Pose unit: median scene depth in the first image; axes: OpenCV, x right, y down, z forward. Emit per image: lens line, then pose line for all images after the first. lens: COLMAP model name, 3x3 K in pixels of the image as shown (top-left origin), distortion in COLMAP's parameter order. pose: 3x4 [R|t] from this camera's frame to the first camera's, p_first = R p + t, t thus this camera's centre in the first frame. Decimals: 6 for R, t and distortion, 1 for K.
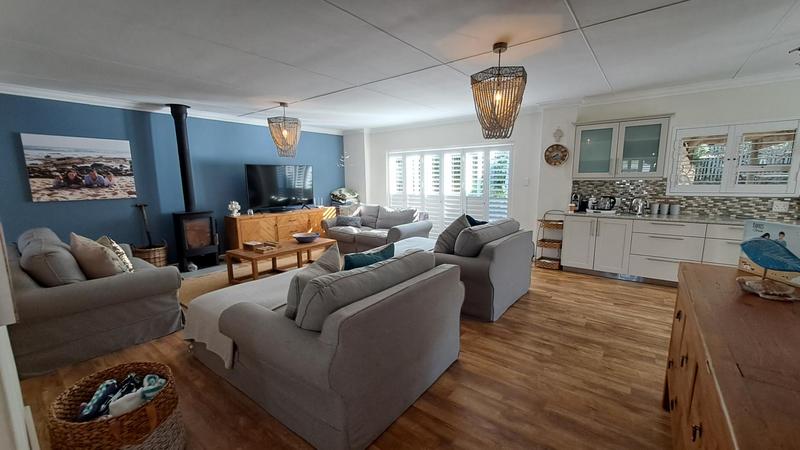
lens RADIAL K [[316.7, 0, 397.8], [0, 316.7, 228.2], [0, 0, 1]] dist [-0.002972, 0.001130]
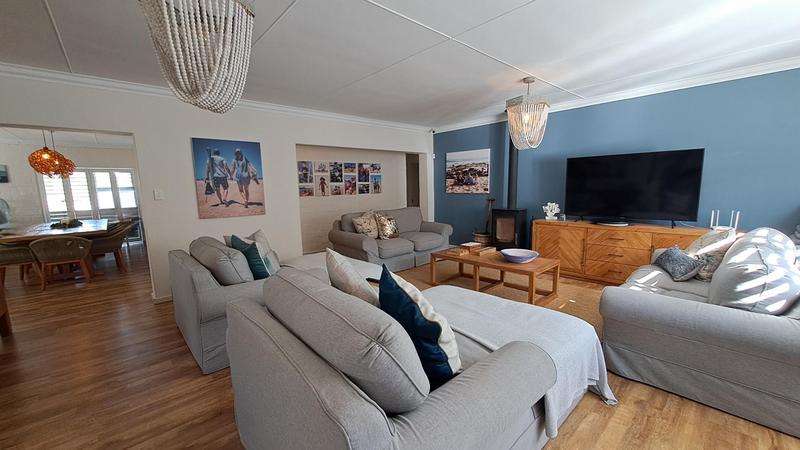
lens RADIAL K [[316.7, 0, 396.7], [0, 316.7, 227.8], [0, 0, 1]] dist [-0.002972, 0.001130]
pose [[-0.177556, 0.145994, -0.973221, 0.527132], [-0.131997, 0.976466, 0.170562, -0.138184], [0.975218, 0.158747, -0.154106, 0.918695]]
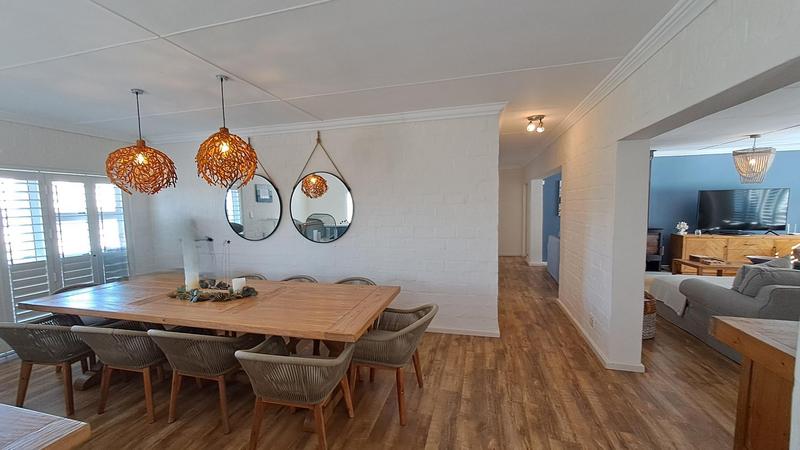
lens RADIAL K [[316.7, 0, 401.4], [0, 316.7, 230.7], [0, 0, 1]] dist [-0.002972, 0.001130]
pose [[0.392838, 0.083713, -0.915790, 0.198126], [-0.134163, 0.990410, 0.032984, 0.063676], [0.909769, 0.109907, 0.400302, -0.544282]]
